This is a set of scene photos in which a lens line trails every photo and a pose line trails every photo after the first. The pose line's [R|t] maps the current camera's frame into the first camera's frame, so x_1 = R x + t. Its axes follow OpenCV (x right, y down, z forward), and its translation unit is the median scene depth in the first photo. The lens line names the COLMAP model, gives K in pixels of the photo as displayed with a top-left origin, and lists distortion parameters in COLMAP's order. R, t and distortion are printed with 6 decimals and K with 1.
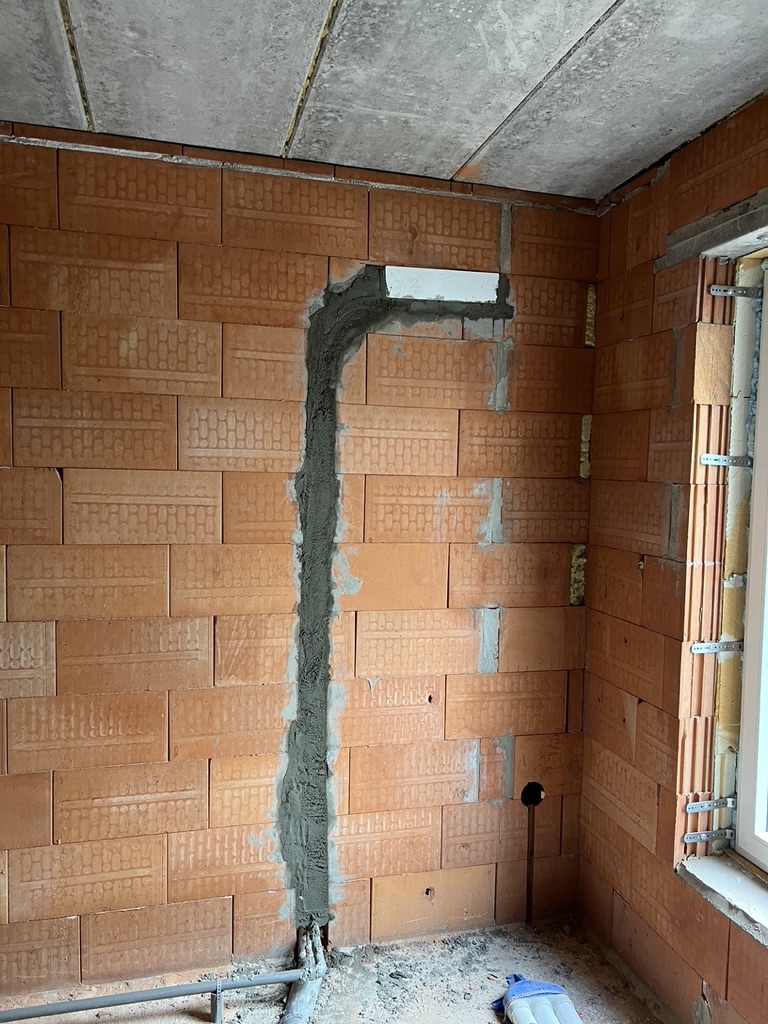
lens RADIAL K [[770.9, 0, 381.7], [0, 770.9, 512.7], [0, 0, 1]] dist [0.041279, -0.043683]
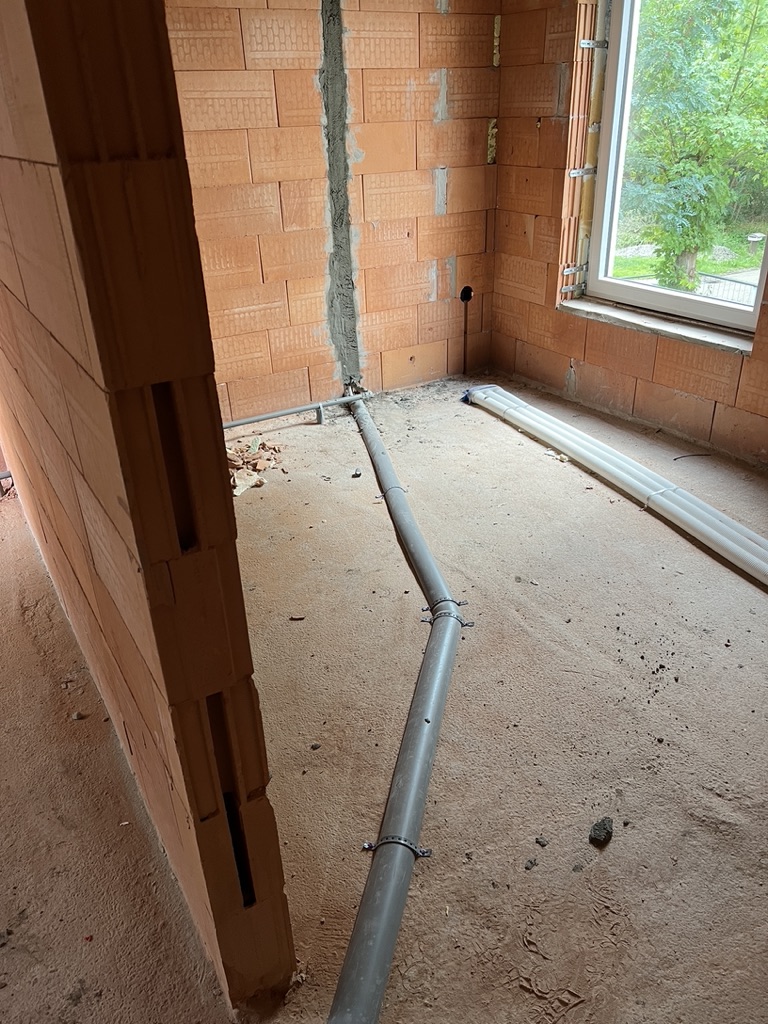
lens RADIAL K [[770.9, 0, 388.1], [0, 770.9, 513.0], [0, 0, 1]] dist [0.041279, -0.043683]
pose [[0.959739, -0.176197, 0.218761, -0.444355], [0.069077, 0.902932, 0.424195, 0.087559], [-0.272268, -0.392005, 0.878750, -0.621350]]
